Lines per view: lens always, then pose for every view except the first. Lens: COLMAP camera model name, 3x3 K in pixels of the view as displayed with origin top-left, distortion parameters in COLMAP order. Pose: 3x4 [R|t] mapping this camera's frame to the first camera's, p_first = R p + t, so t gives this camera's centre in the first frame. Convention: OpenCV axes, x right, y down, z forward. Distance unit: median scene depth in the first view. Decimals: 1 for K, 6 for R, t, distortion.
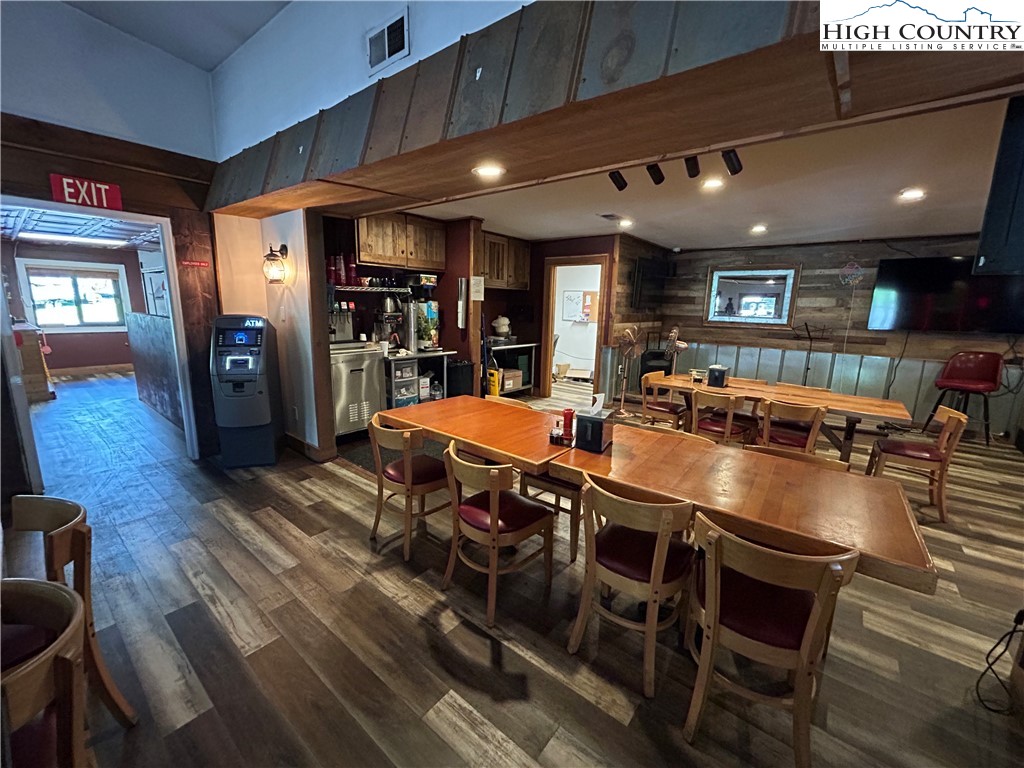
lens RADIAL K [[410.8, 0, 508.5], [0, 410.8, 383.4], [0, 0, 1]] dist [0.000754, 0.000224]
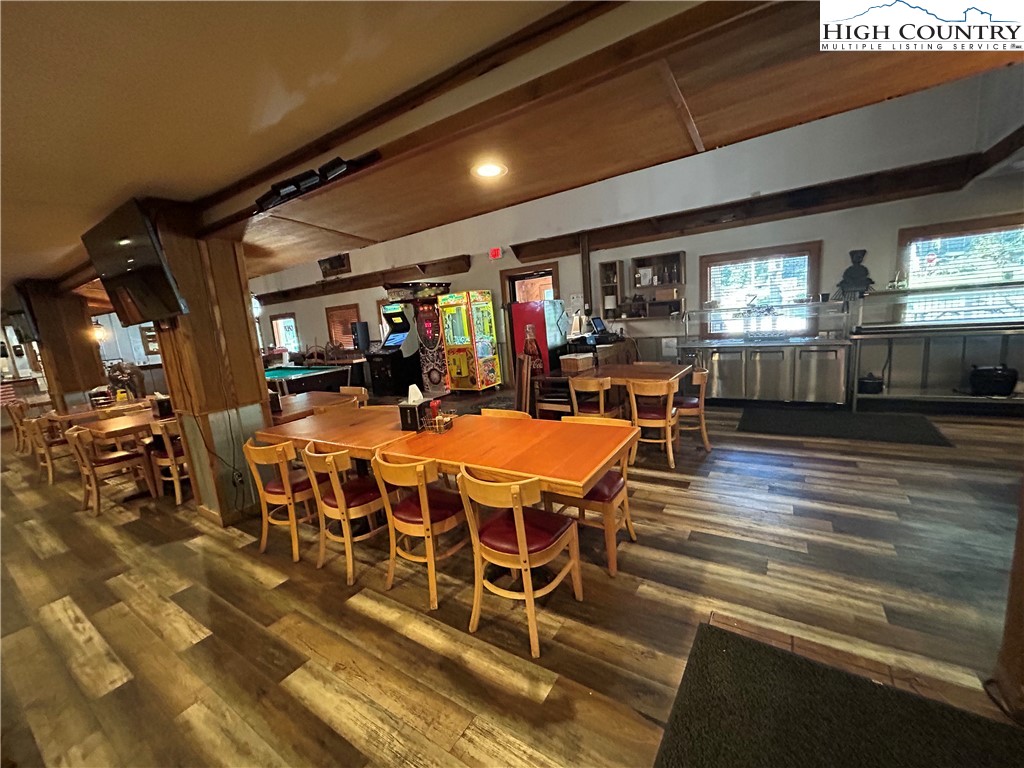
lens RADIAL K [[408.6, 0, 512.1], [0, 408.6, 395.5], [0, 0, 1]] dist [-0.002044, -0.000285]
pose [[-0.993731, 0.075989, -0.082004, 0.010823], [0.040028, 0.926698, 0.373668, -0.227603], [0.104387, 0.368043, -0.923930, 1.221831]]
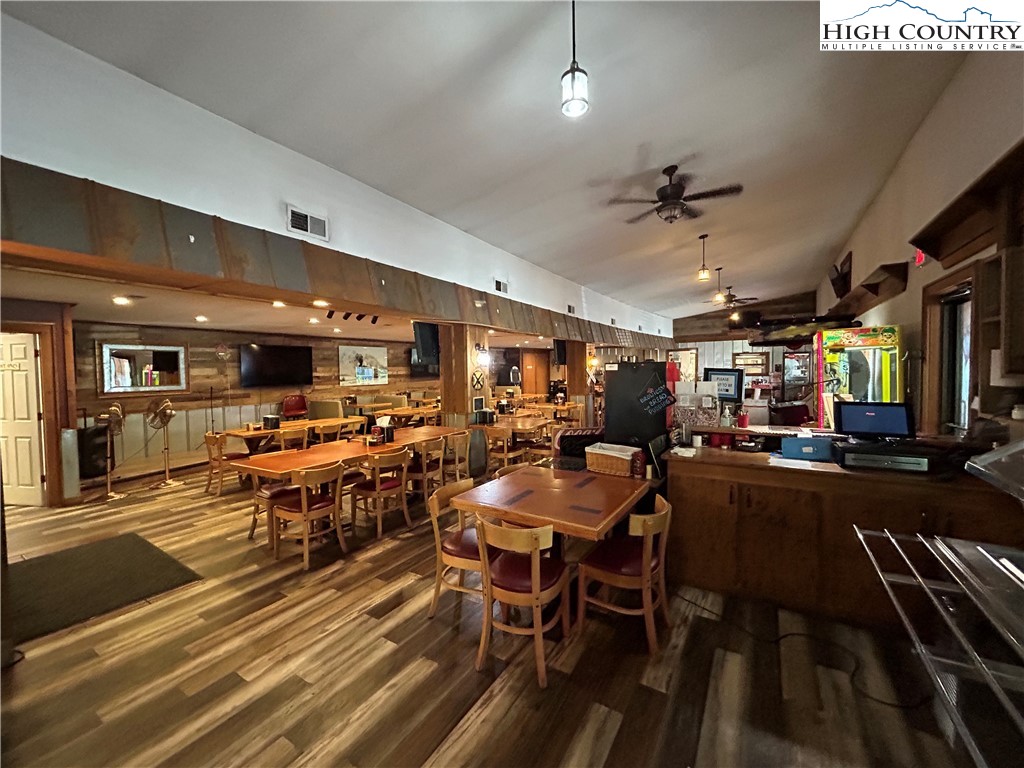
lens RADIAL K [[410.8, 0, 508.5], [0, 410.8, 383.4], [0, 0, 1]] dist [0.000754, 0.000224]
pose [[-0.115312, -0.053856, 0.991868, -1.109200], [0.203817, 0.976001, 0.076689, -0.098357], [-0.972194, 0.211003, -0.101568, 0.293040]]
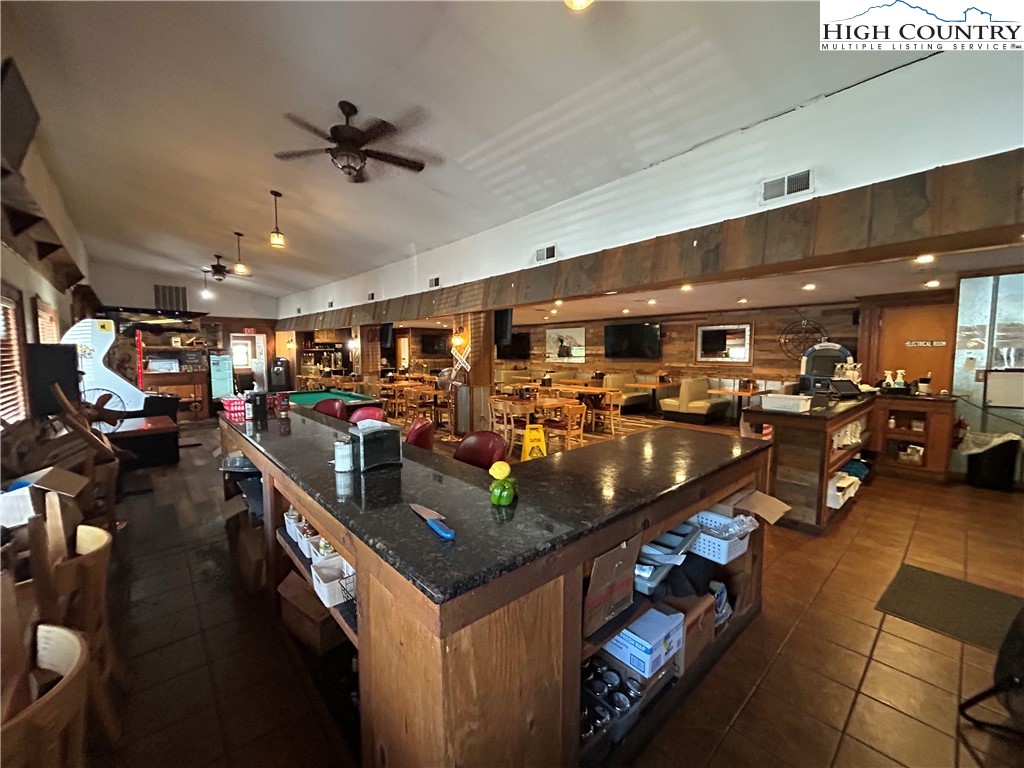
lens RADIAL K [[410.8, 0, 508.5], [0, 410.8, 383.4], [0, 0, 1]] dist [0.000754, 0.000224]
pose [[0.987901, -0.011794, -0.154638, 2.057707], [-0.006427, 0.993134, -0.116802, 0.511161], [0.154954, 0.116382, 0.981043, -2.420079]]
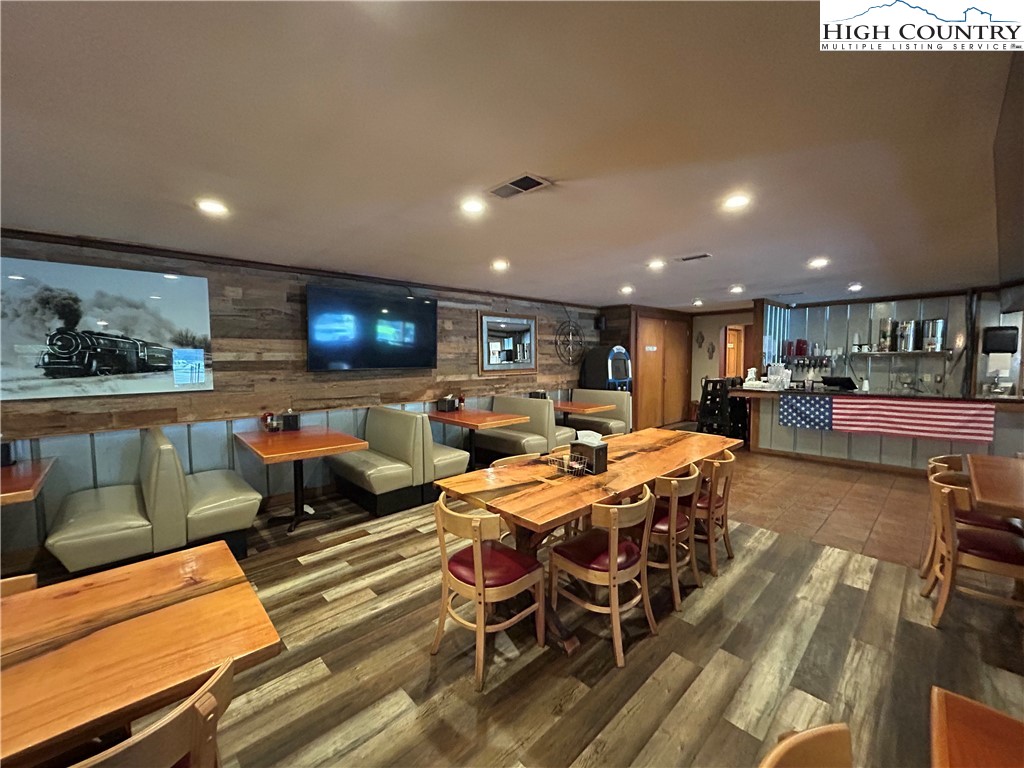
lens RADIAL K [[410.8, 0, 508.5], [0, 410.8, 383.4], [0, 0, 1]] dist [0.000754, 0.000224]
pose [[0.134303, -0.083027, 0.987456, 1.226486], [0.202078, 0.977839, 0.054734, 0.036379], [-0.970117, 0.192192, 0.148104, -0.002711]]
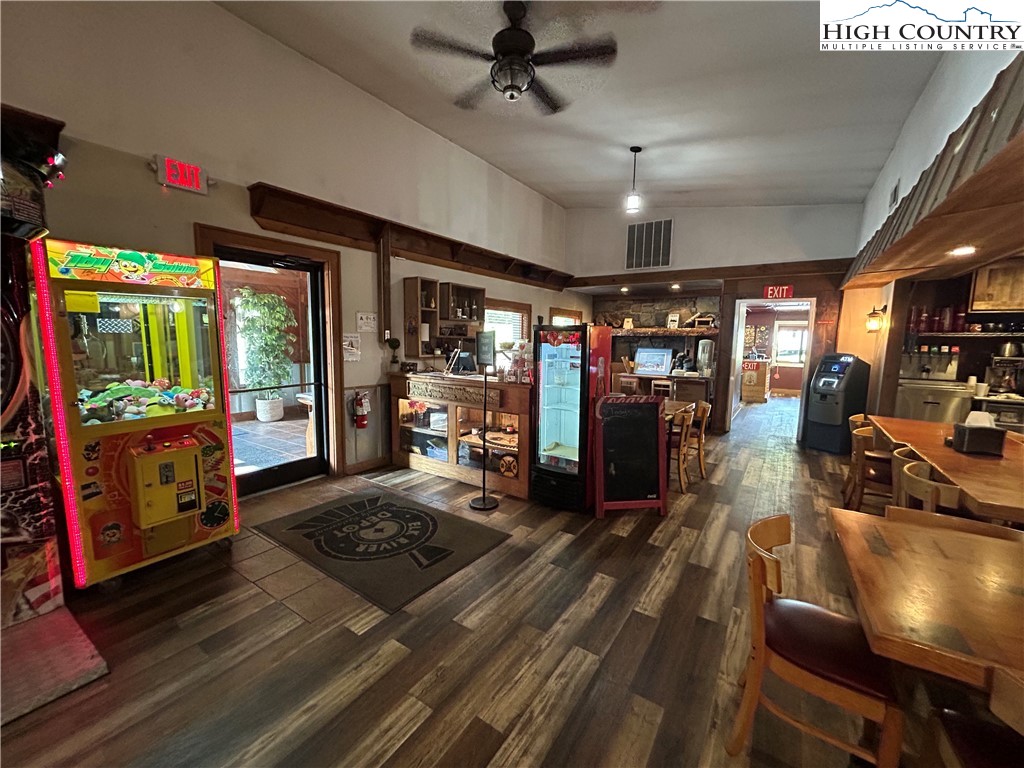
lens RADIAL K [[410.8, 0, 508.5], [0, 410.8, 383.4], [0, 0, 1]] dist [0.000754, 0.000224]
pose [[0.088688, 0.093116, -0.991697, 0.765974], [-0.205639, 0.975883, 0.073241, 0.084697], [0.974601, 0.197436, 0.105697, -0.351452]]
